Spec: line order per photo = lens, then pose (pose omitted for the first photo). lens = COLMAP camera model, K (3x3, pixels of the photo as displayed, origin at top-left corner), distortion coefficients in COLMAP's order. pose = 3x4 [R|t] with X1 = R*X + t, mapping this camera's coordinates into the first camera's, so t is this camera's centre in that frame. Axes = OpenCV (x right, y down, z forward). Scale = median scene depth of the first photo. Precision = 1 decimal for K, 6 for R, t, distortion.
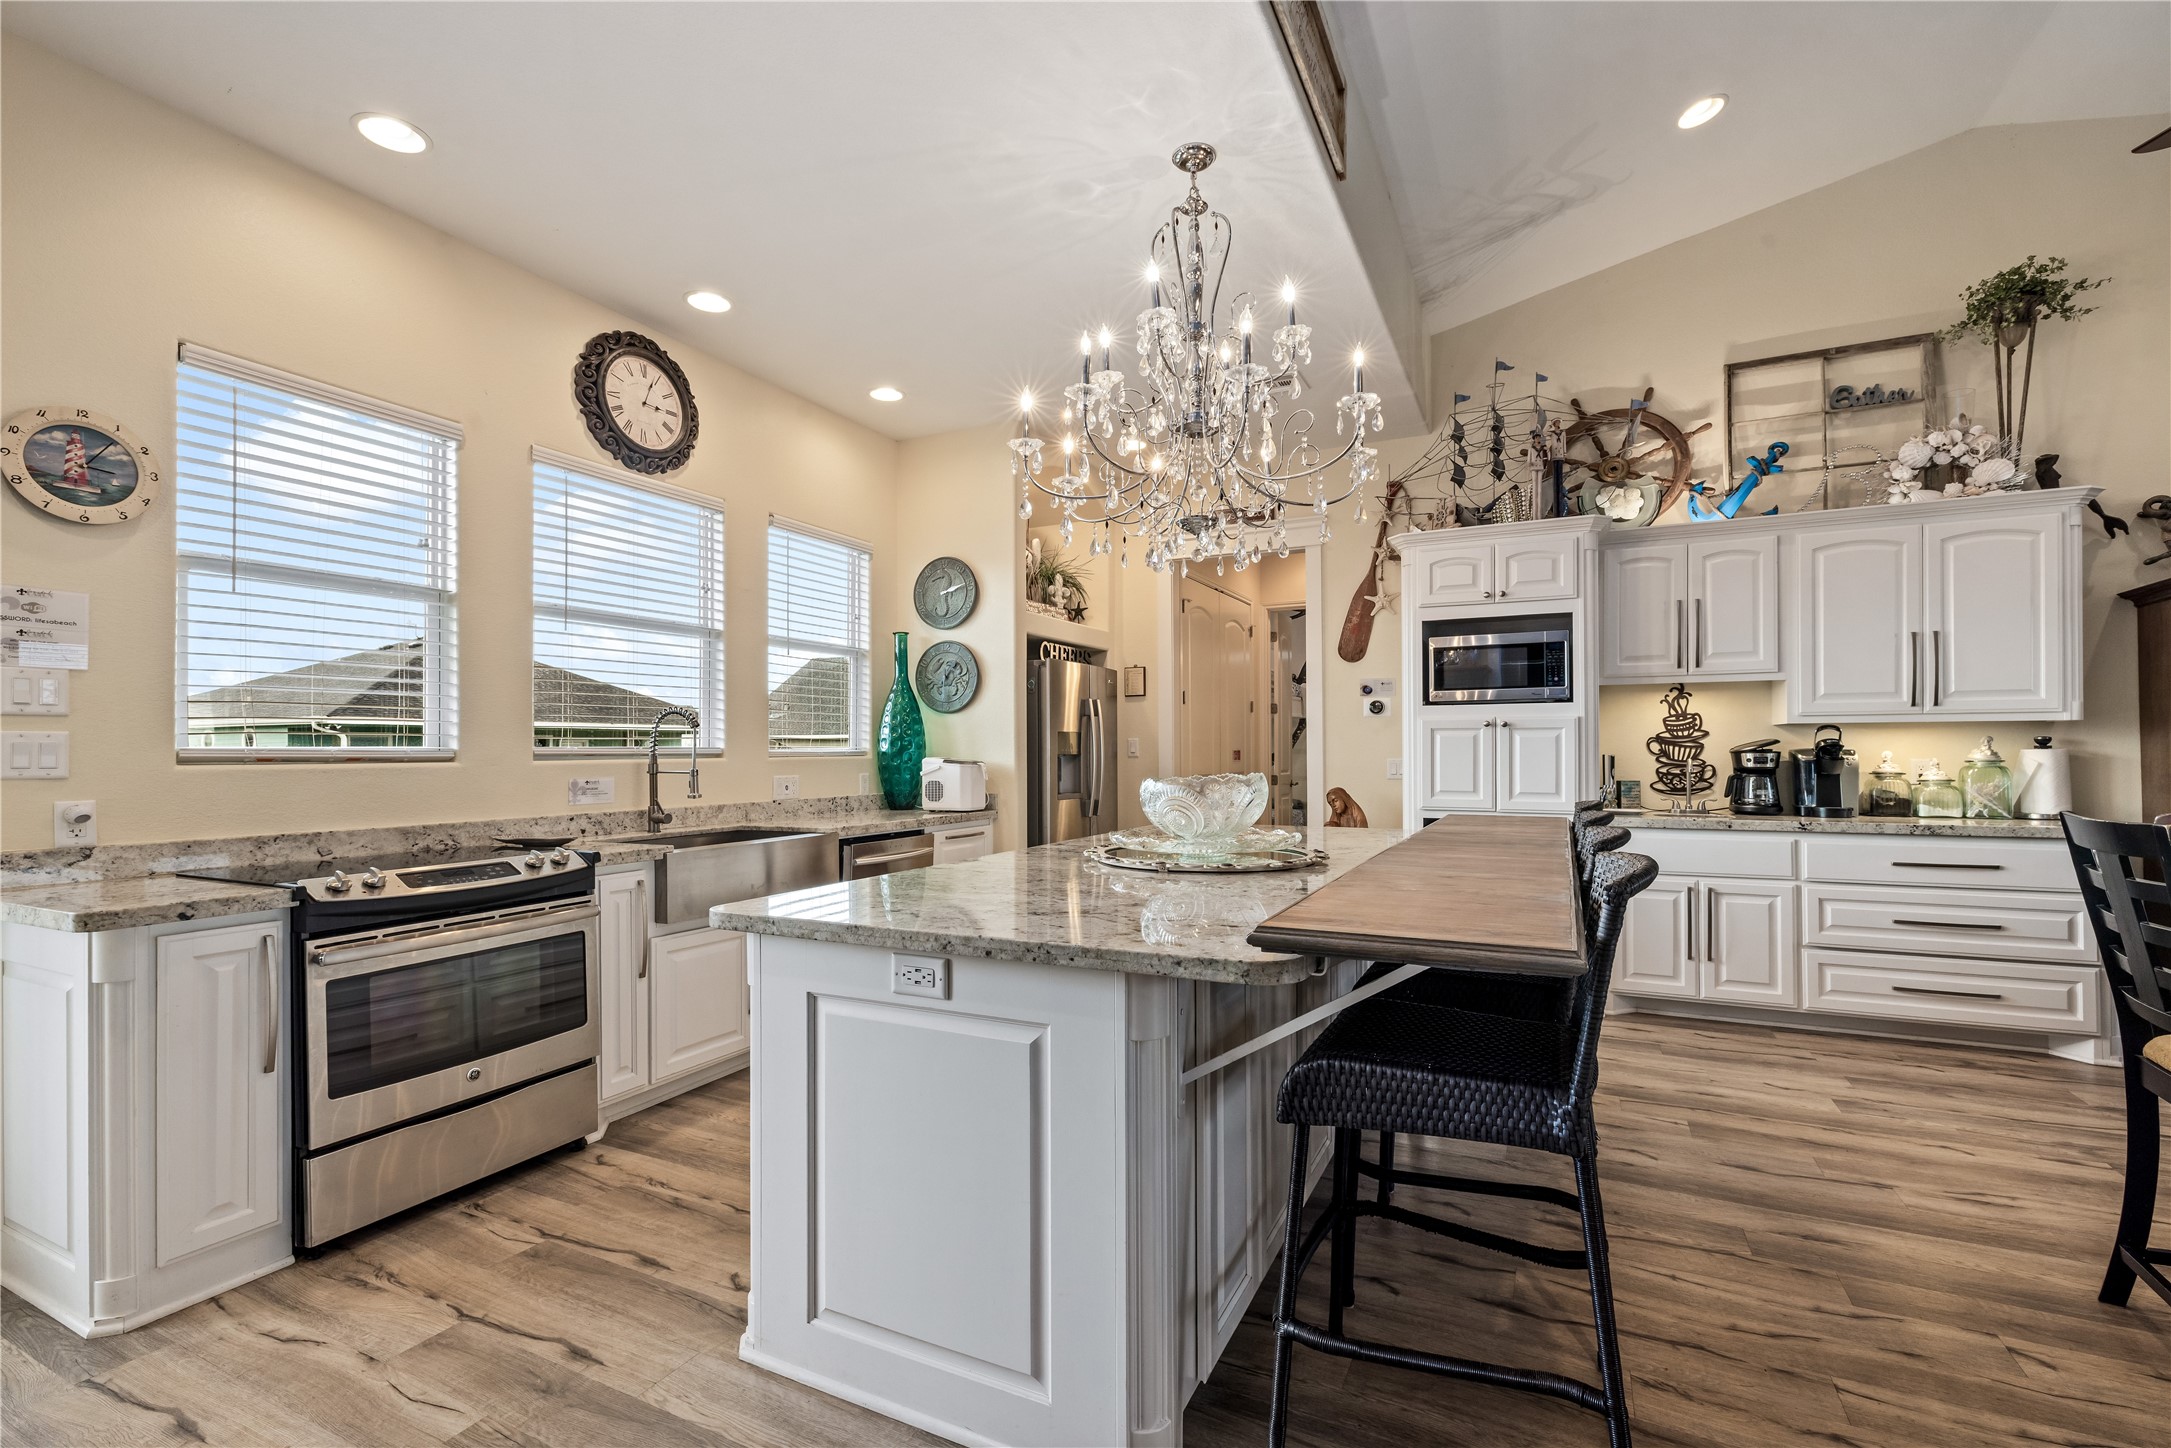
lens RADIAL K [[917.8, 0, 1084.8], [0, 917.8, 721.5], [0, 0, 1]] dist [-0.002403, 0.002224]
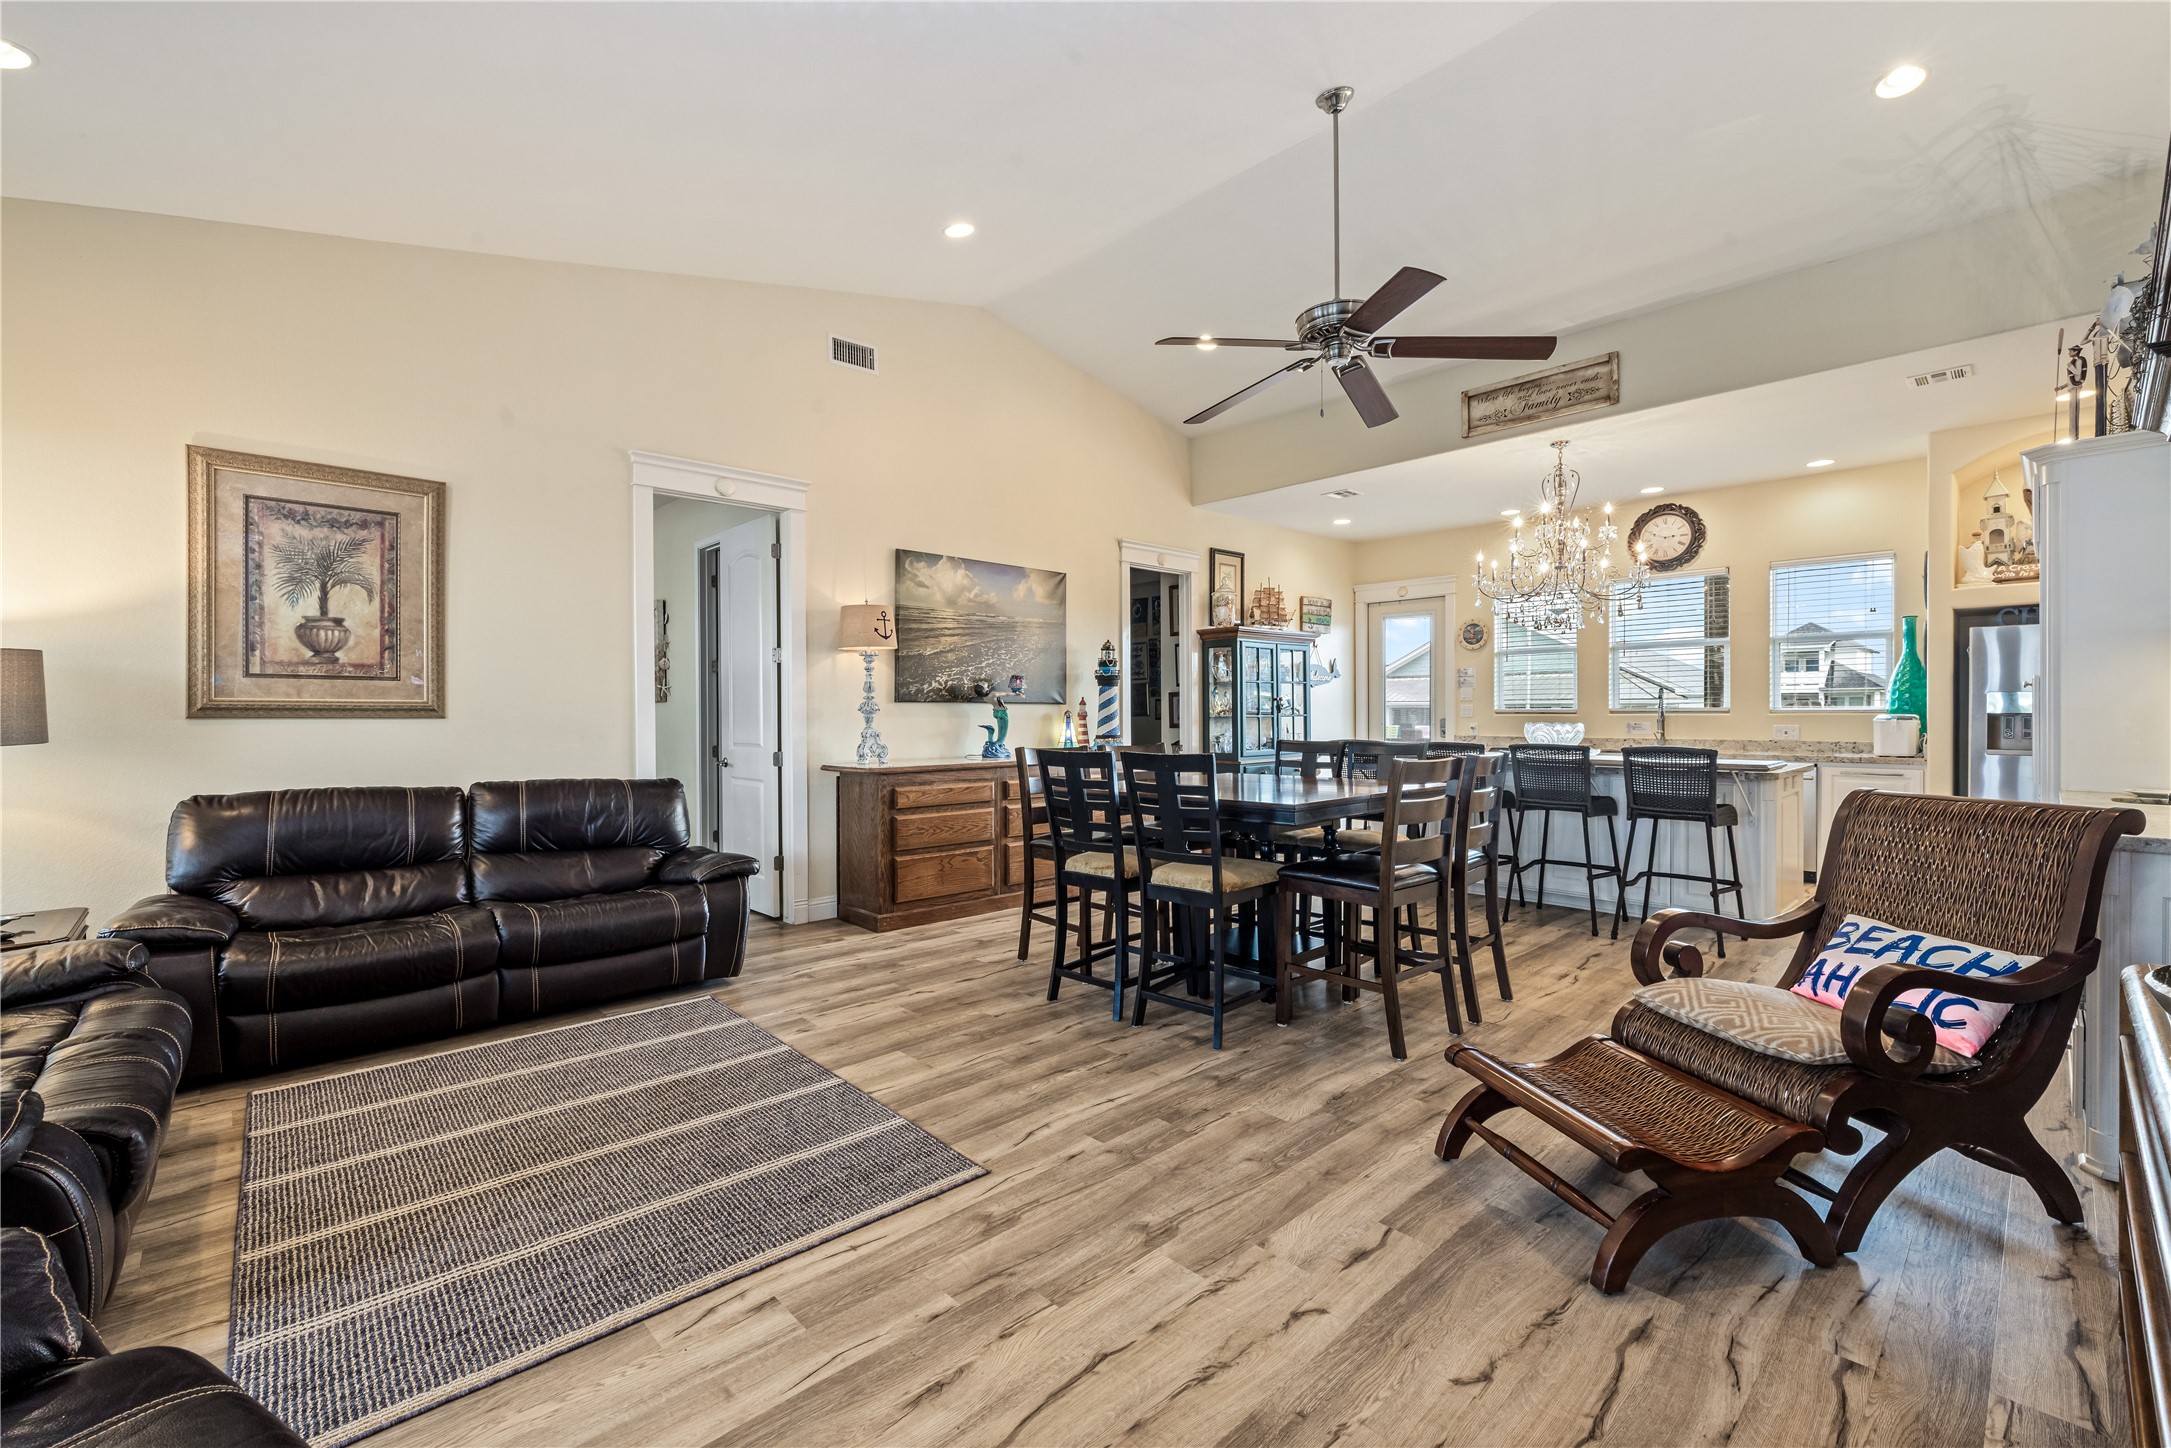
lens RADIAL K [[906.7, 0, 1083.2], [0, 906.7, 715.5], [0, 0, 1]] dist [-0.001761, 0.001039]
pose [[-0.343205, 0.010646, -0.939200, 1.657714], [0.034689, 0.999397, -0.001348, 0.002575], [0.938620, -0.033042, -0.343368, 0.428404]]
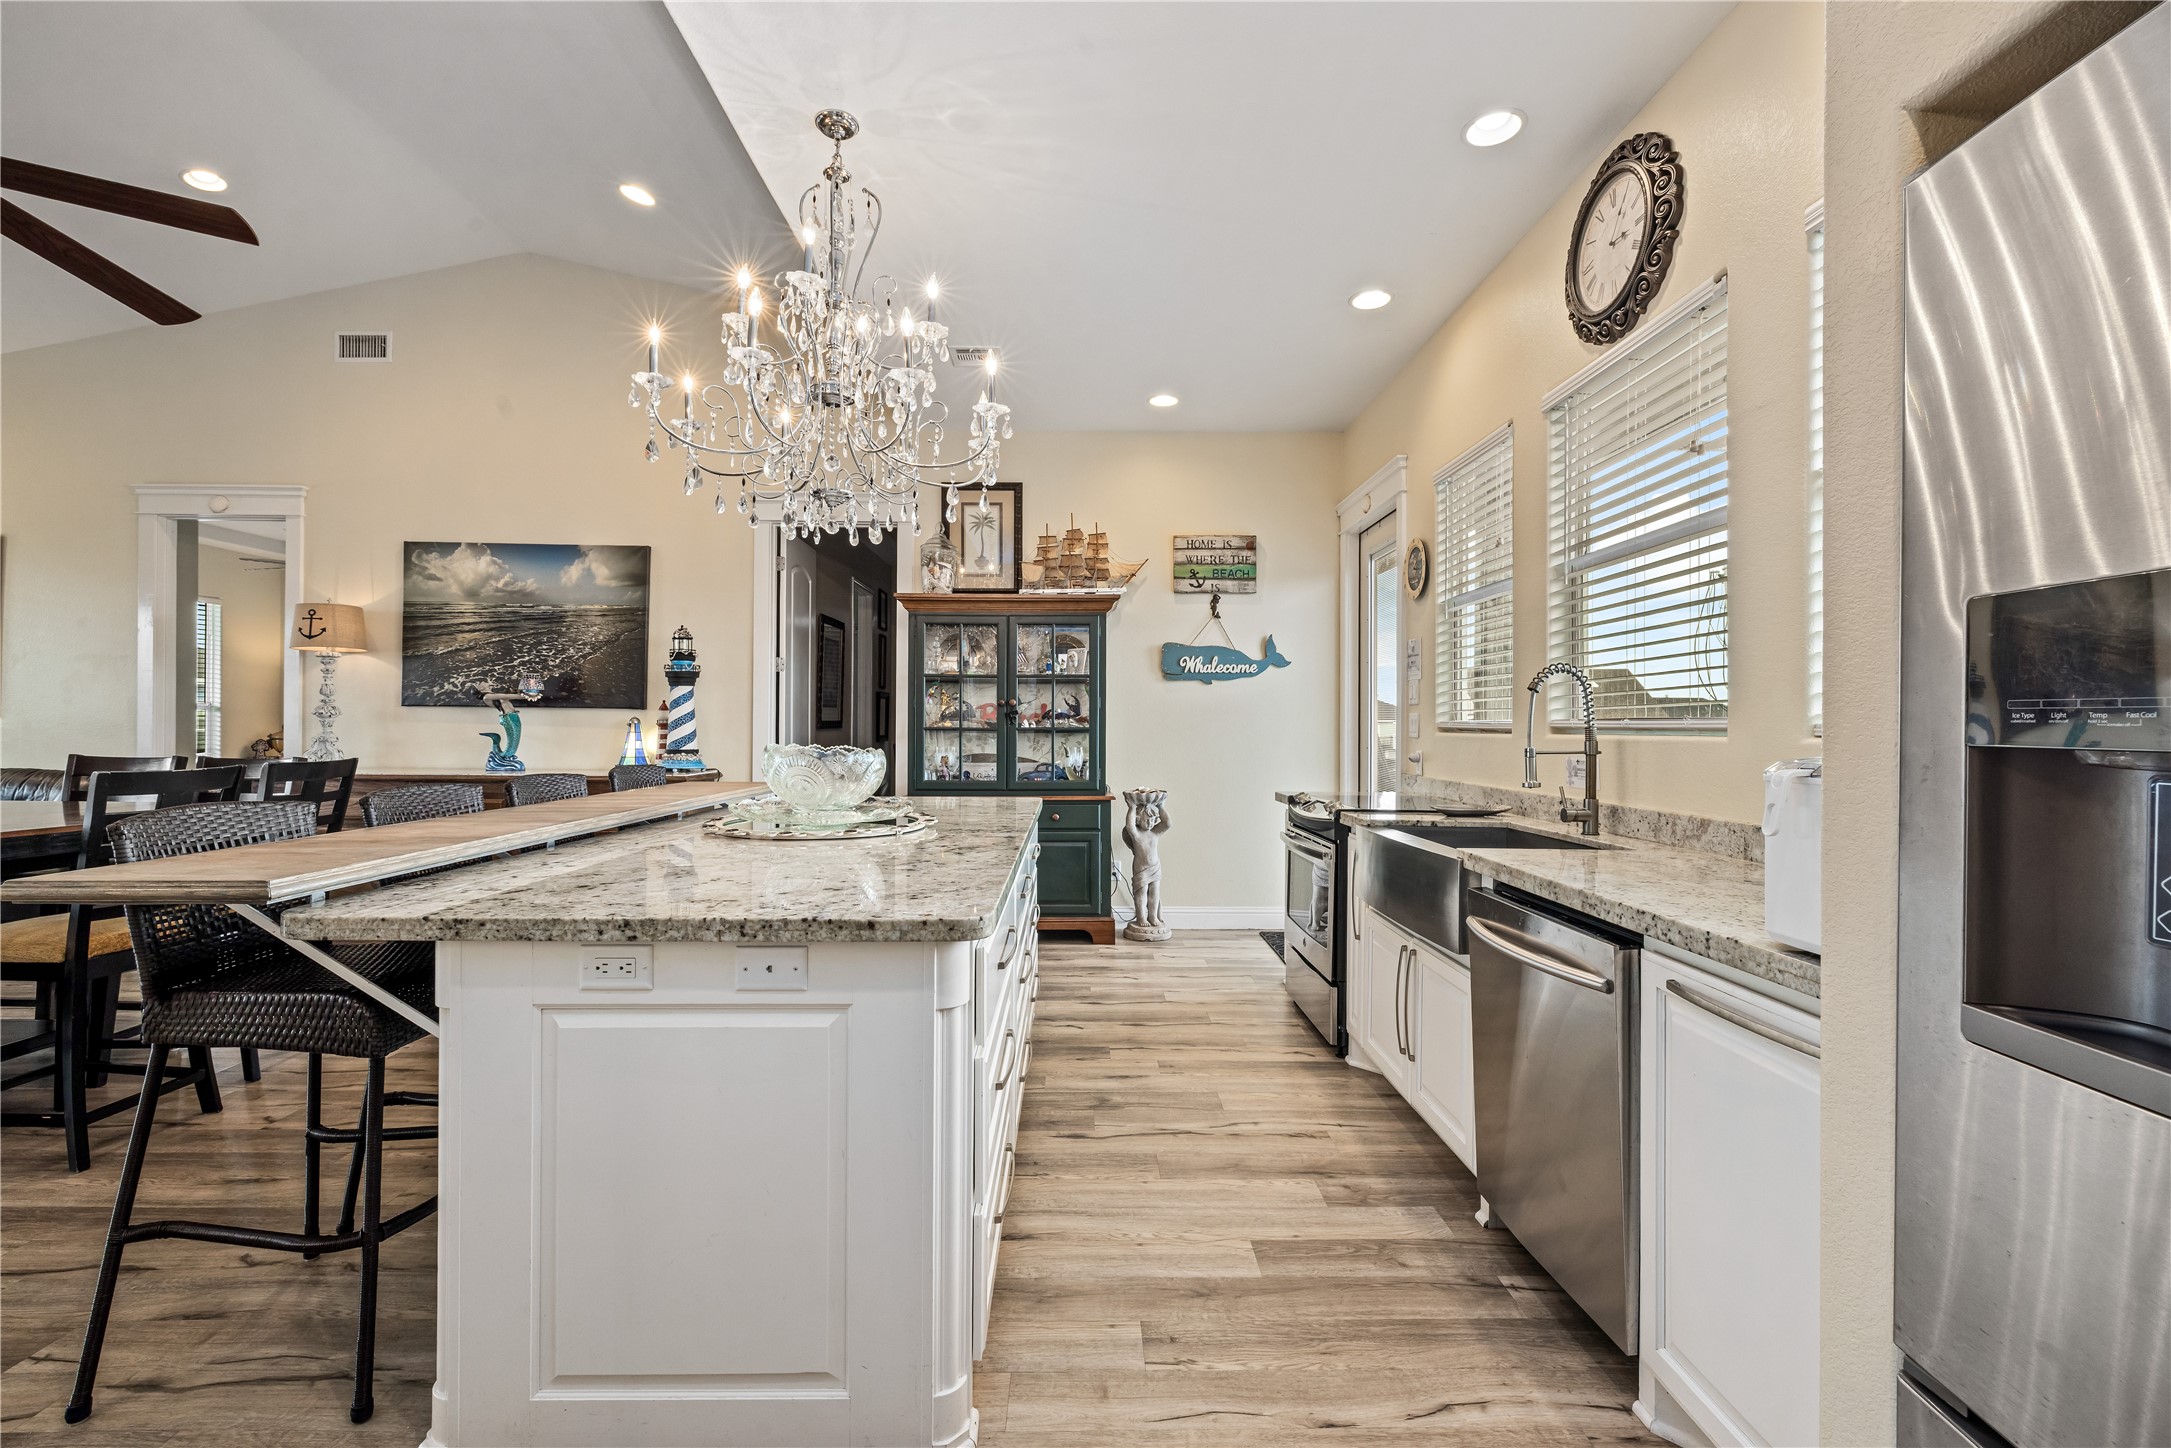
lens RADIAL K [[917.8, 0, 1092.8], [0, 917.8, 719.1], [0, 0, 1]] dist [-0.002403, 0.002224]
pose [[-0.882933, -0.003857, -0.469484, 0.200407], [0.012100, 0.999447, -0.030968, 0.041495], [0.469344, -0.033024, -0.882398, 1.300808]]
